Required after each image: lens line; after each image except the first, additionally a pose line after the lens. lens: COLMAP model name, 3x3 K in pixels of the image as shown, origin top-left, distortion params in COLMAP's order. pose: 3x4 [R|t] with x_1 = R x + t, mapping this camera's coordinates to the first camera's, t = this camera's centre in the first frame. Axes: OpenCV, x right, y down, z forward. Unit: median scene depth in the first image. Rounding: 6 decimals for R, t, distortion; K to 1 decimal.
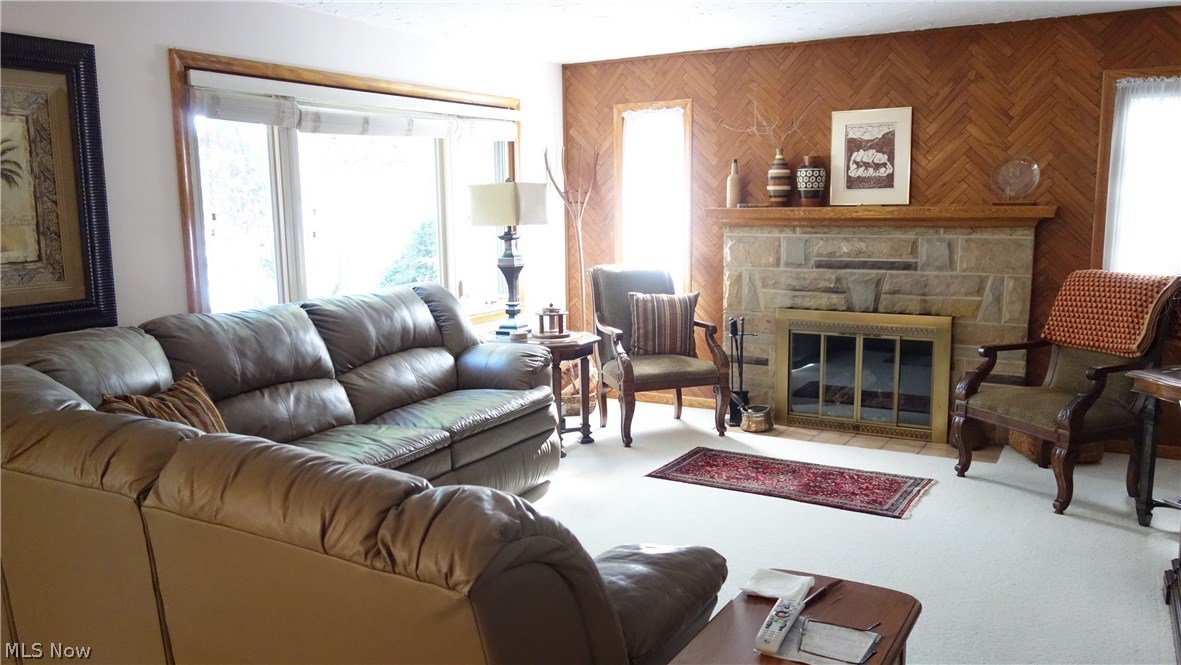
lens RADIAL K [[935.8, 0, 590.1], [0, 935.8, 333.9], [0, 0, 1]] dist [0.000727, 0.004843]
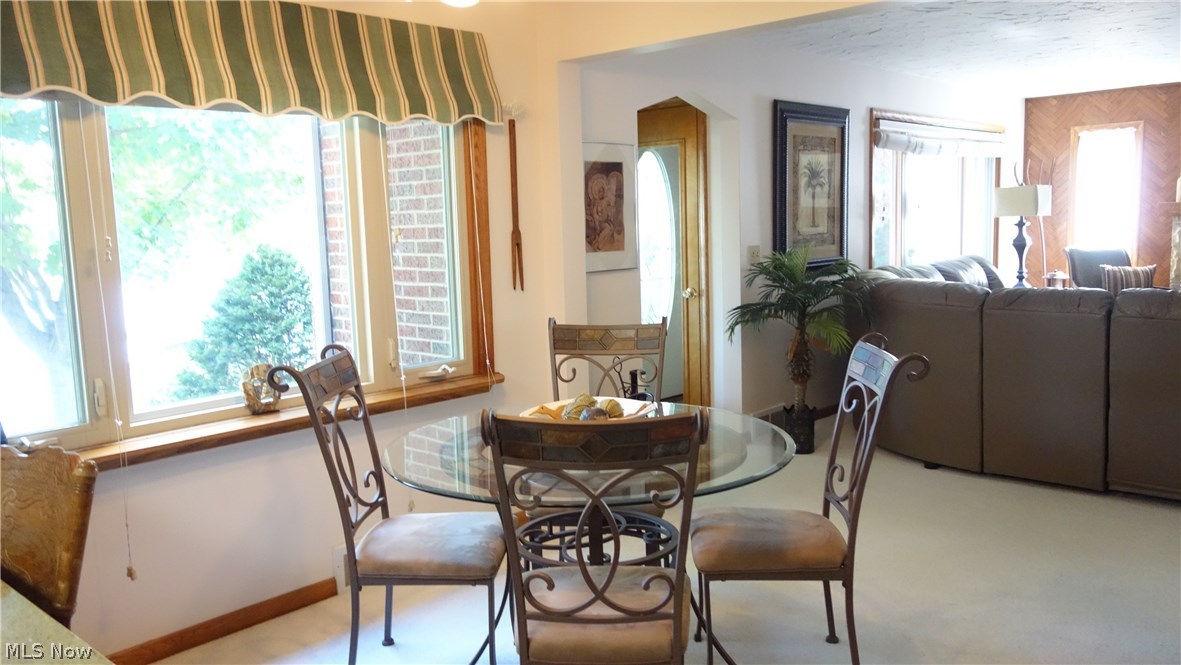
lens RADIAL K [[935.8, 0, 590.1], [0, 935.8, 333.9], [0, 0, 1]] dist [0.000727, 0.004843]
pose [[0.976238, 0.010232, -0.216458, -0.389608], [-0.013864, 0.999787, -0.015269, 0.086593], [0.216255, 0.017908, 0.976173, -0.486355]]
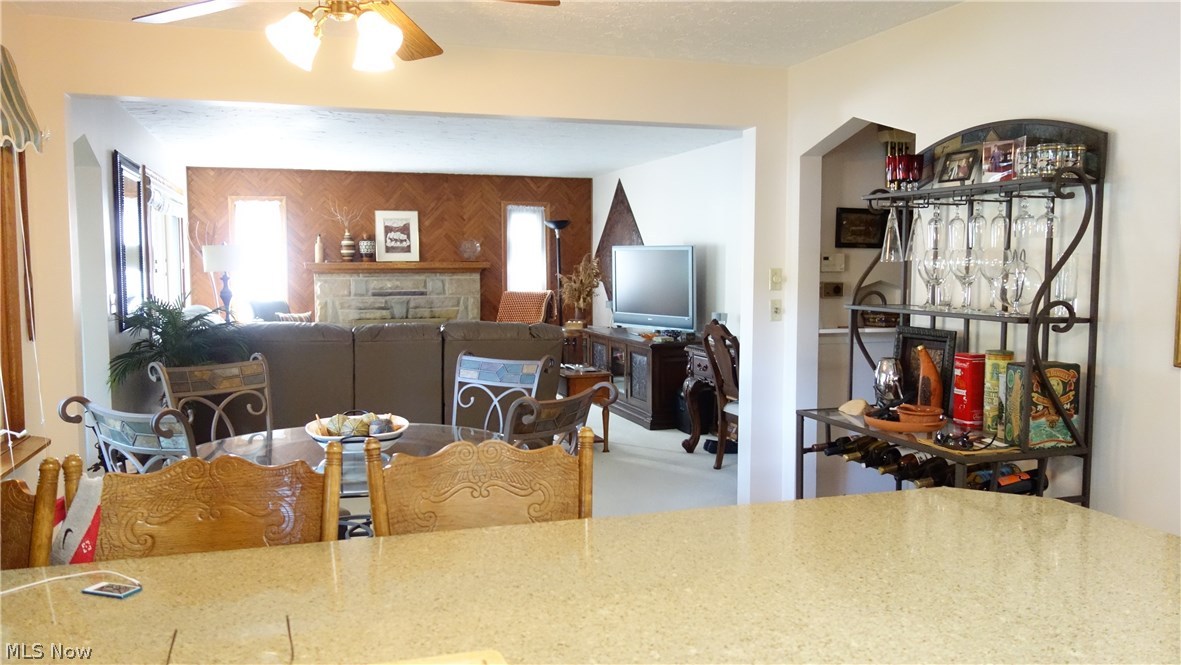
lens RADIAL K [[935.8, 0, 590.1], [0, 935.8, 333.9], [0, 0, 1]] dist [0.000727, 0.004843]
pose [[0.664316, -0.046259, 0.746019, -0.822385], [0.101215, 0.994457, -0.028466, 0.094425], [-0.740567, 0.094419, 0.665316, -0.493728]]
